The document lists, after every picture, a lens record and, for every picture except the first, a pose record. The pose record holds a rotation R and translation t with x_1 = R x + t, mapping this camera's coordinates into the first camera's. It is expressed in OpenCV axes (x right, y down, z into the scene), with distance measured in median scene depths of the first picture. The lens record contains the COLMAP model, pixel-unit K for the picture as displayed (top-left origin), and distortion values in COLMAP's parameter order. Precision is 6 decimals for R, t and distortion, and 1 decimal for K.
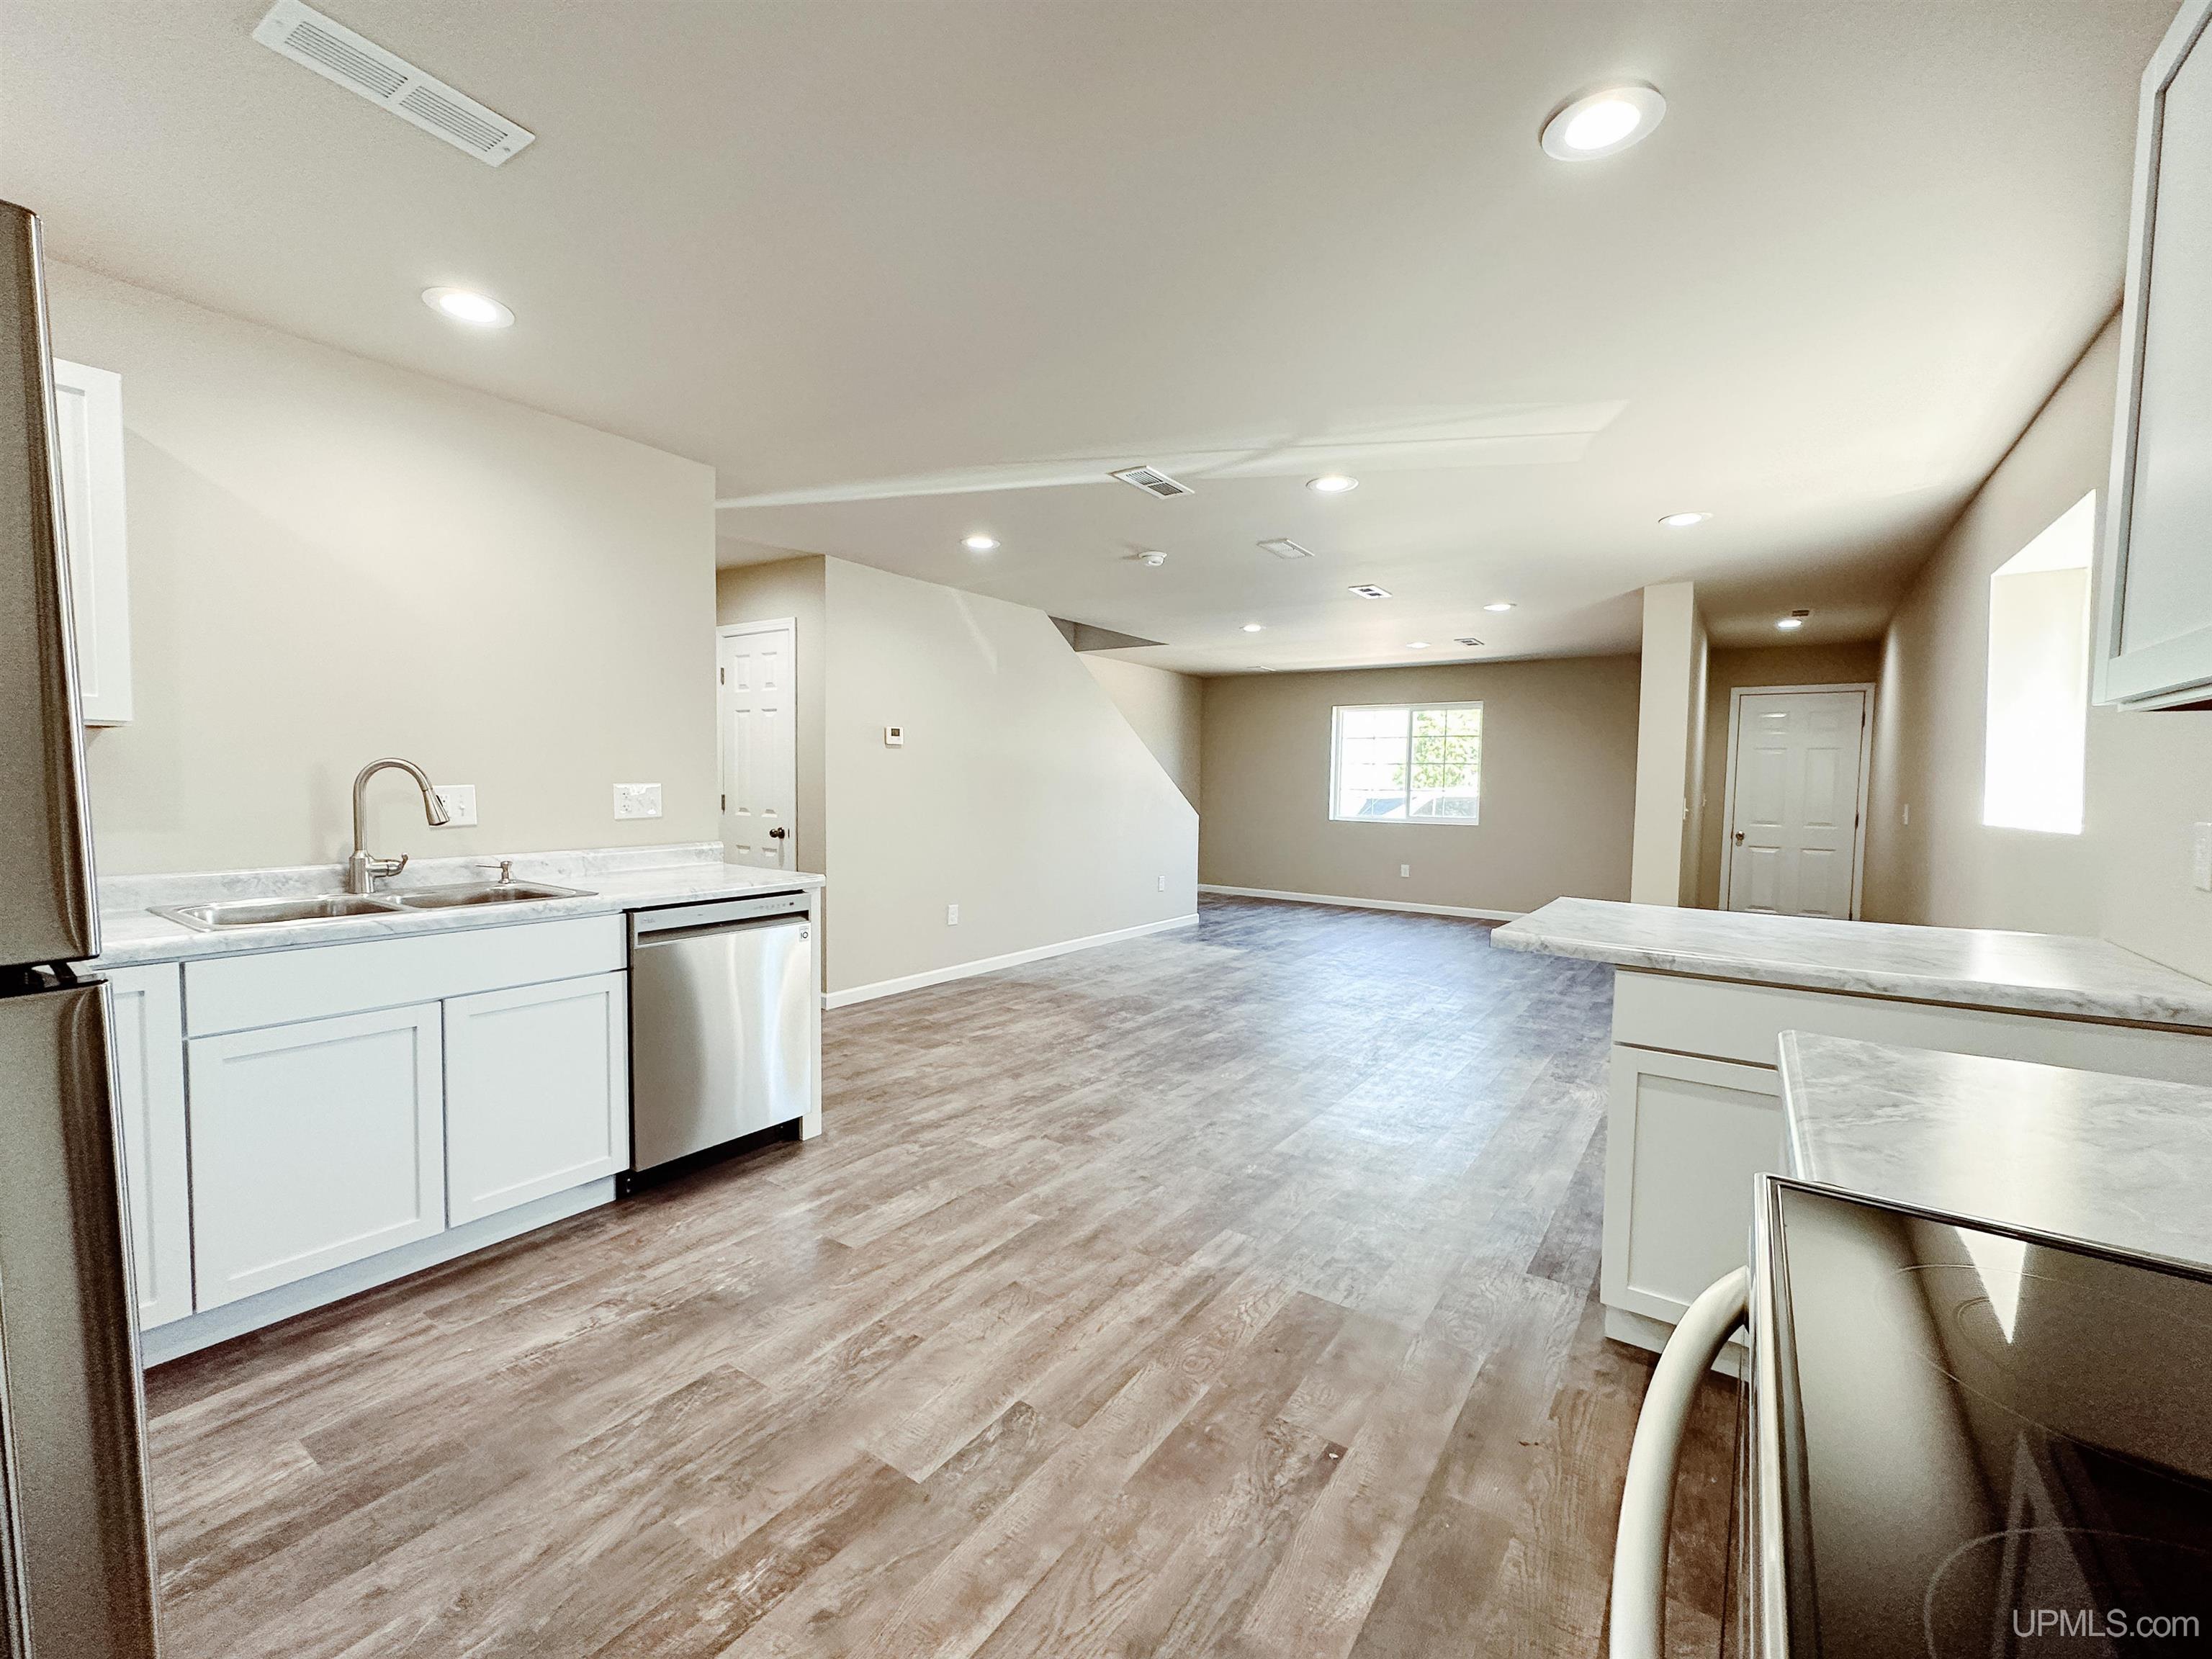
lens RADIAL K [[905.6, 0, 1118.4], [0, 905.6, 832.1], [0, 0, 1]] dist [0.000585, 0.000519]
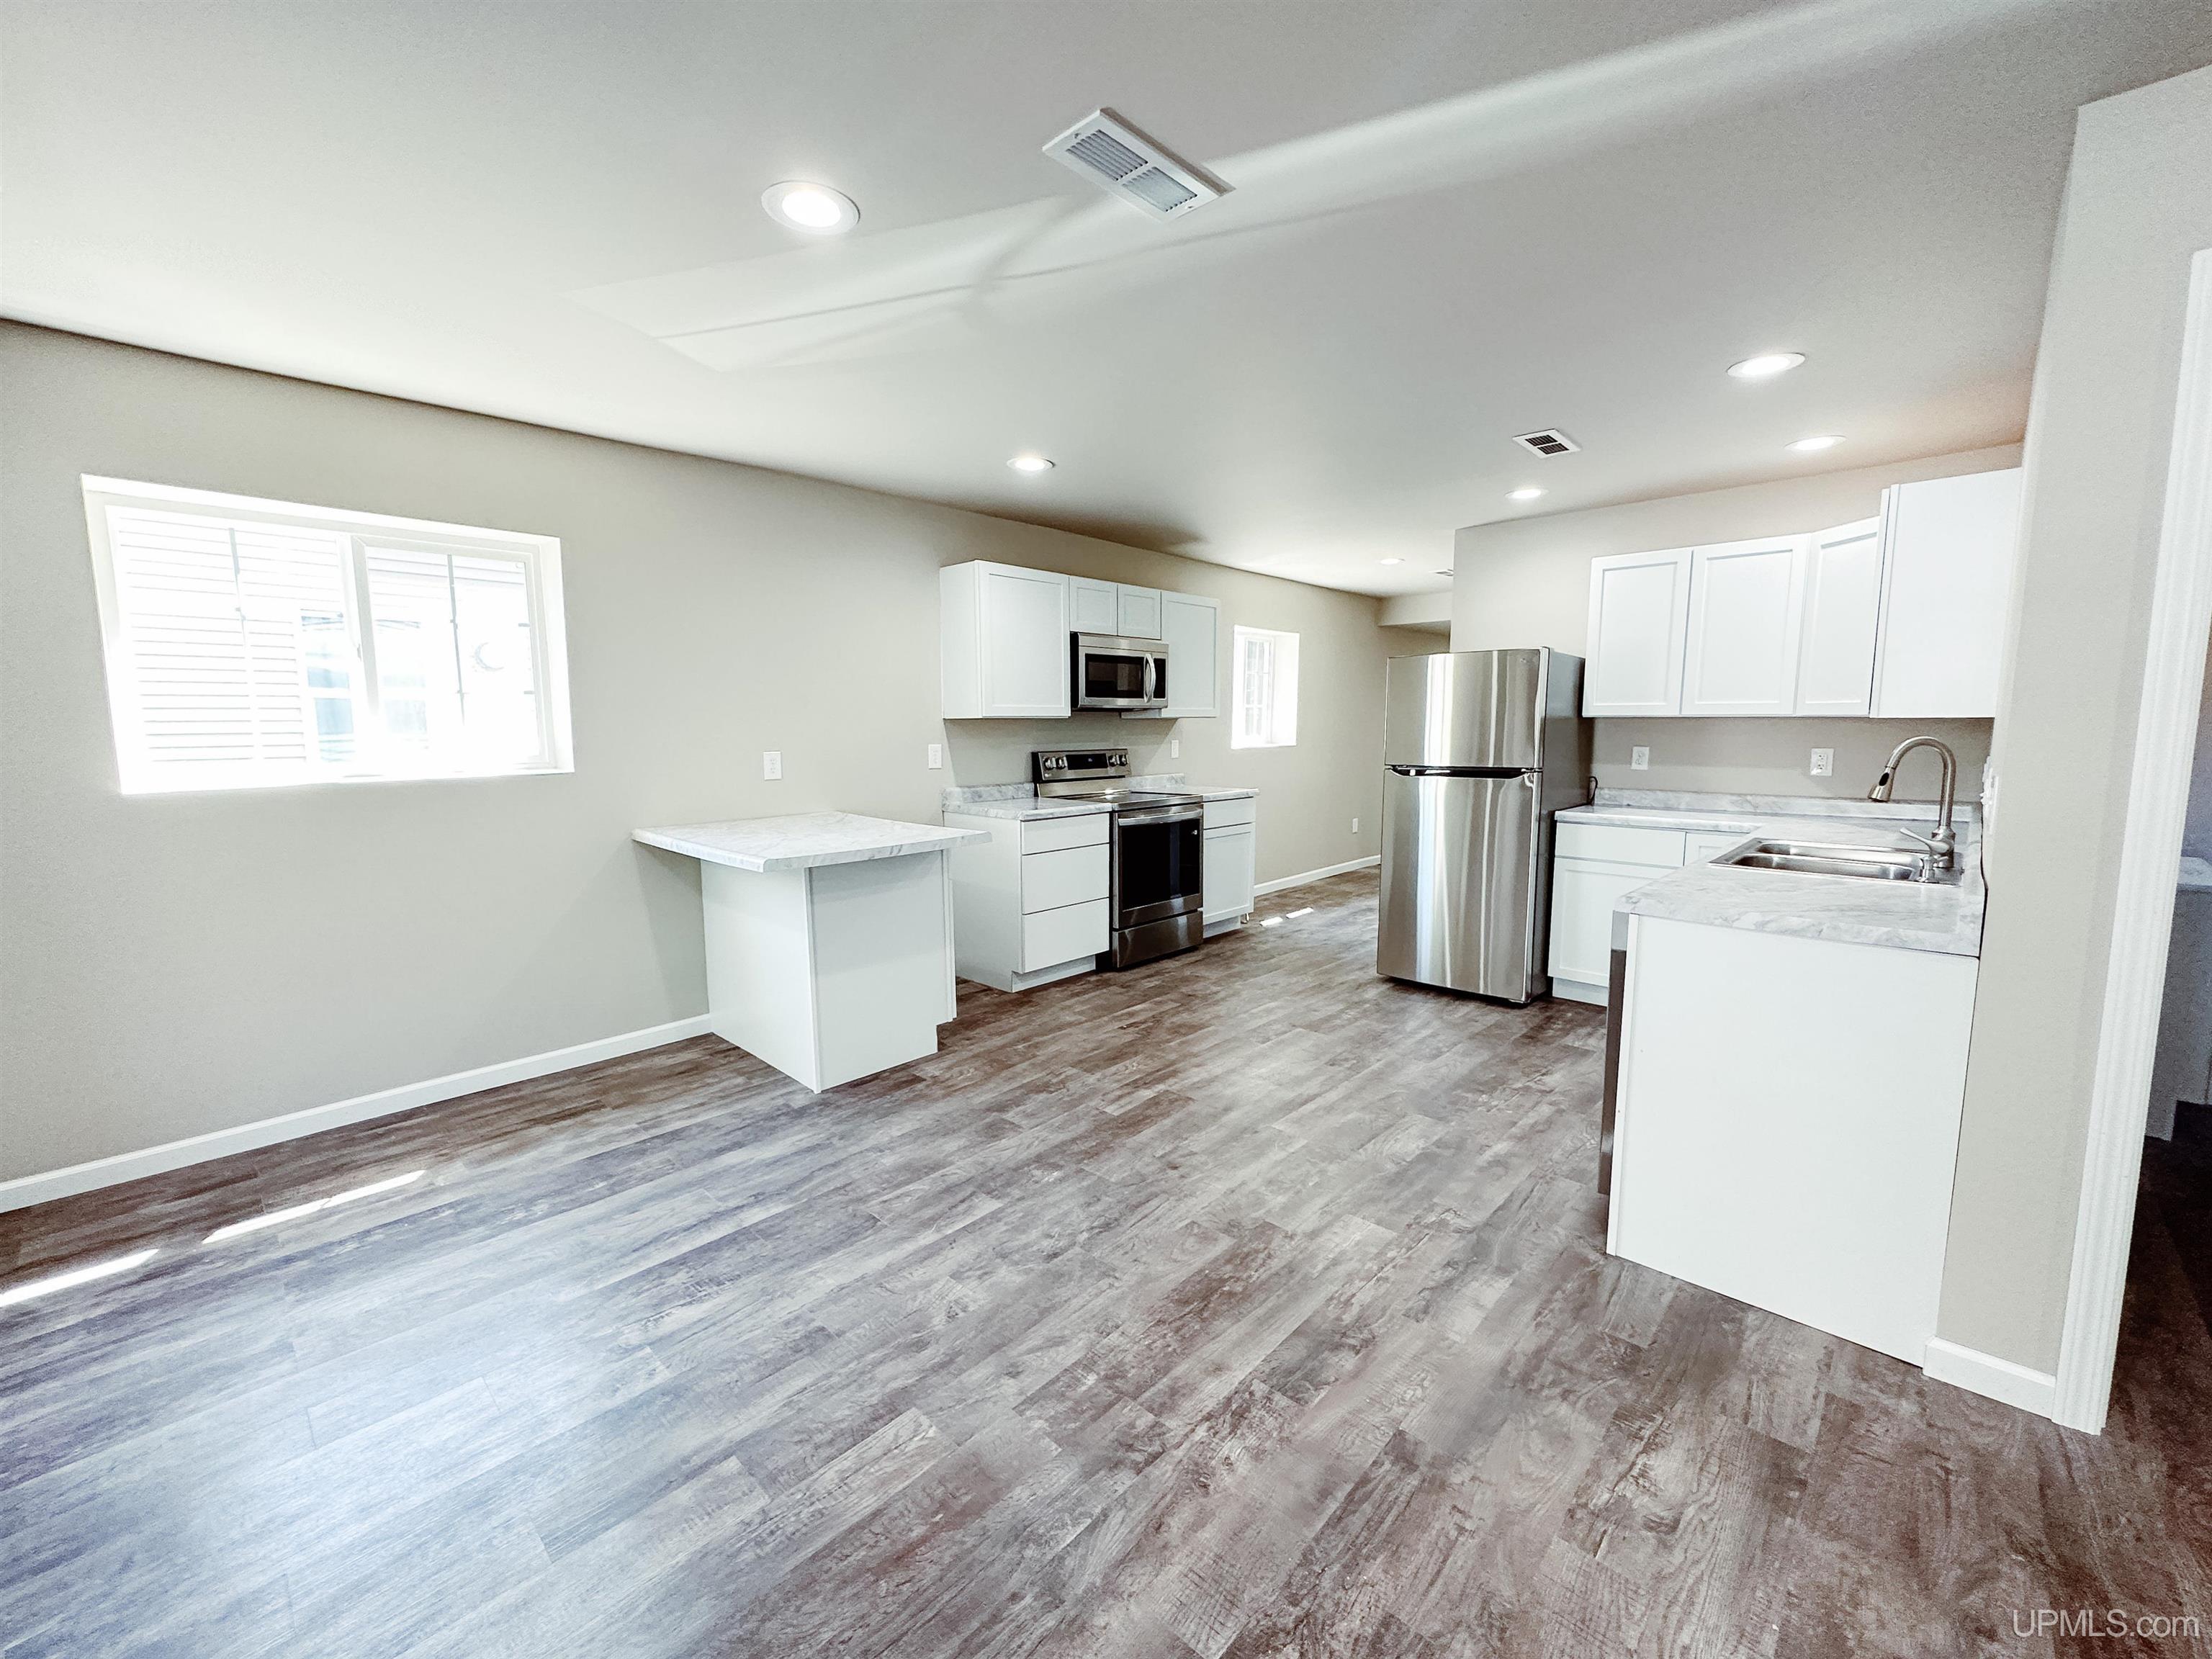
lens RADIAL K [[891.0, 0, 1114.1], [0, 891.0, 825.0], [0, 0, 1]] dist [-0.000634, 0.001070]
pose [[-0.987908, -0.029917, 0.152125, -0.037263], [-0.002464, 0.984112, 0.177532, -0.123012], [-0.155019, 0.175011, -0.972286, 1.636309]]
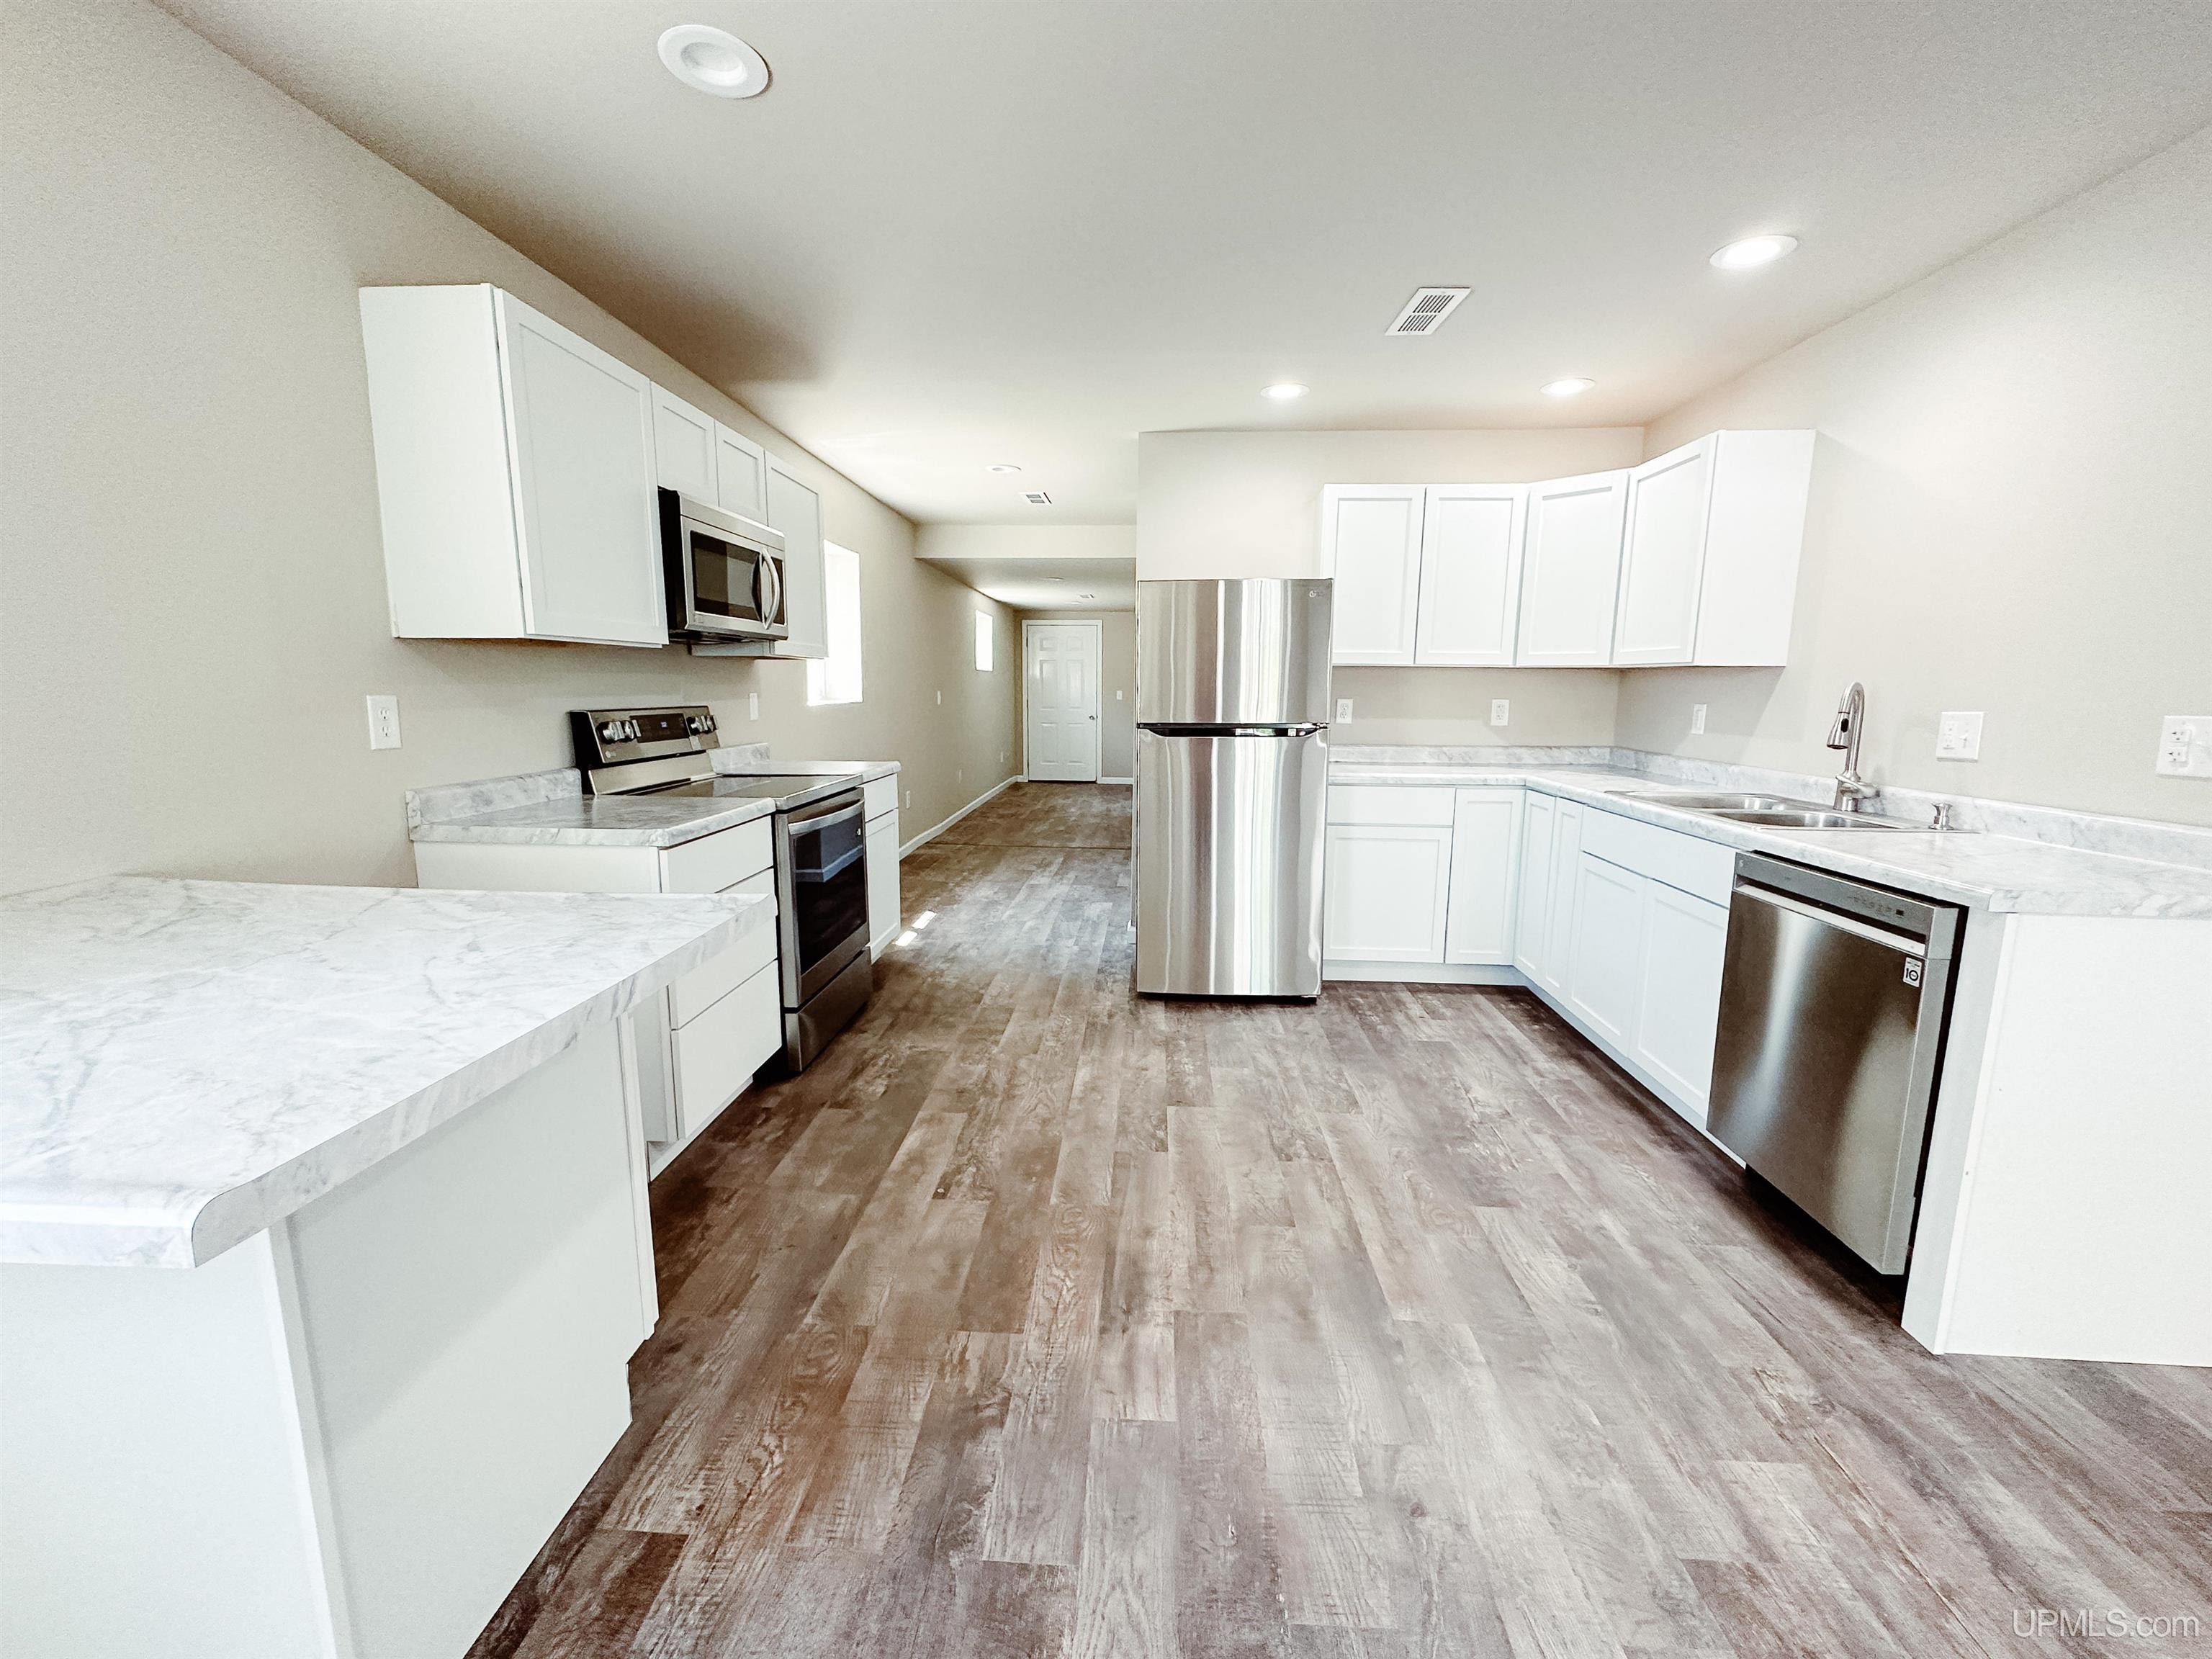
lens RADIAL K [[891.0, 0, 1093.5], [0, 891.0, 829.7], [0, 0, 1]] dist [-0.000634, 0.001070]
pose [[-0.858221, 0.060293, -0.509726, 0.353441], [-0.052429, 0.977585, 0.203908, -0.059483], [0.510595, 0.201723, -0.835823, 1.091163]]
